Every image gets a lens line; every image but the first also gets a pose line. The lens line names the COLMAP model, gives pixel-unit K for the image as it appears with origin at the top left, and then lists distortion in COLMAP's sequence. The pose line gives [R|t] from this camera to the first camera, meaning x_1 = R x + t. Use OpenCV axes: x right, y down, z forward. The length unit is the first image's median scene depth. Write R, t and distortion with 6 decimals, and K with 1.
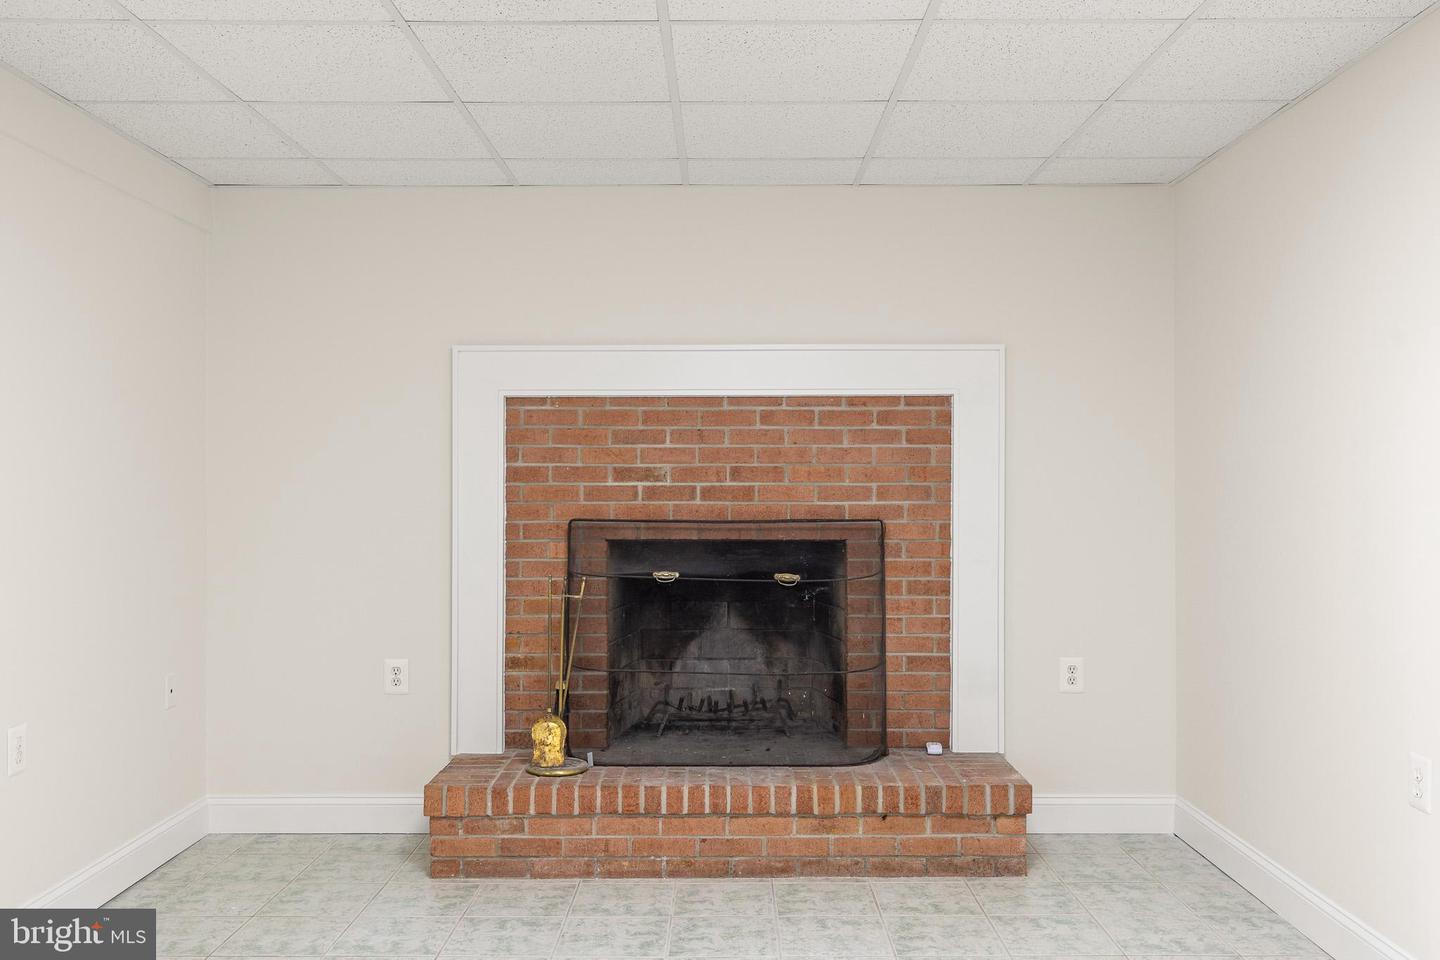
lens RADIAL K [[1238.0, 0, 718.2], [0, 1238.0, 475.7], [0, 0, 1]] dist [0.001097, 0.008122]
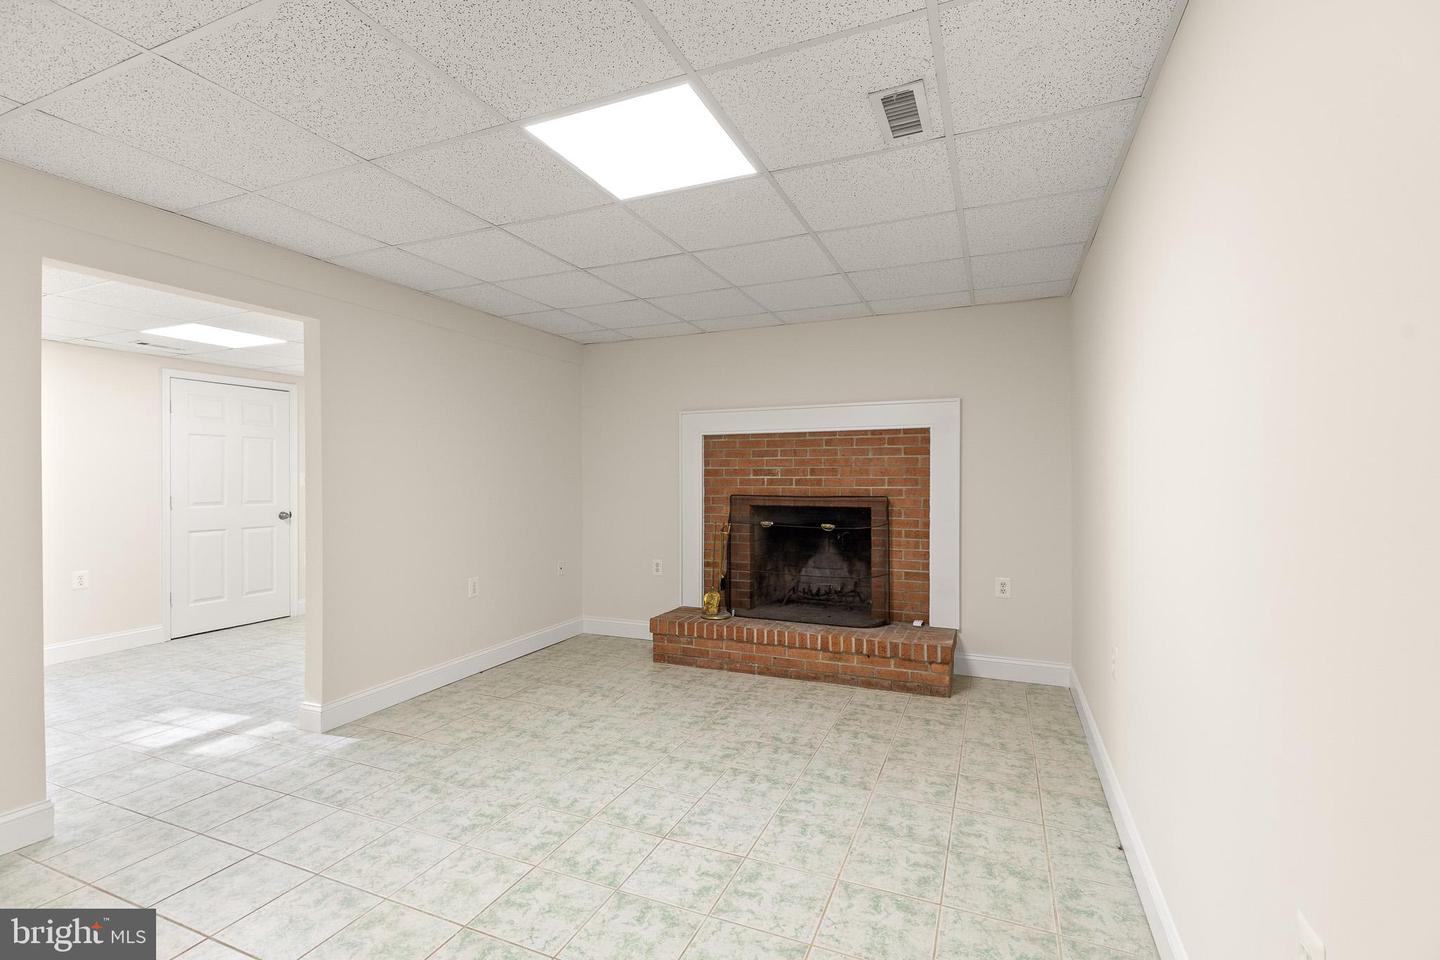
lens RADIAL K [[648.6, 0, 717.7], [0, 648.6, 481.4], [0, 0, 1]] dist [0.012085, -0.003321]
pose [[0.919688, 0.001438, -0.392647, 0.276168], [0.004818, 0.999877, 0.014949, -0.002809], [0.392620, -0.015640, 0.919568, 0.014692]]
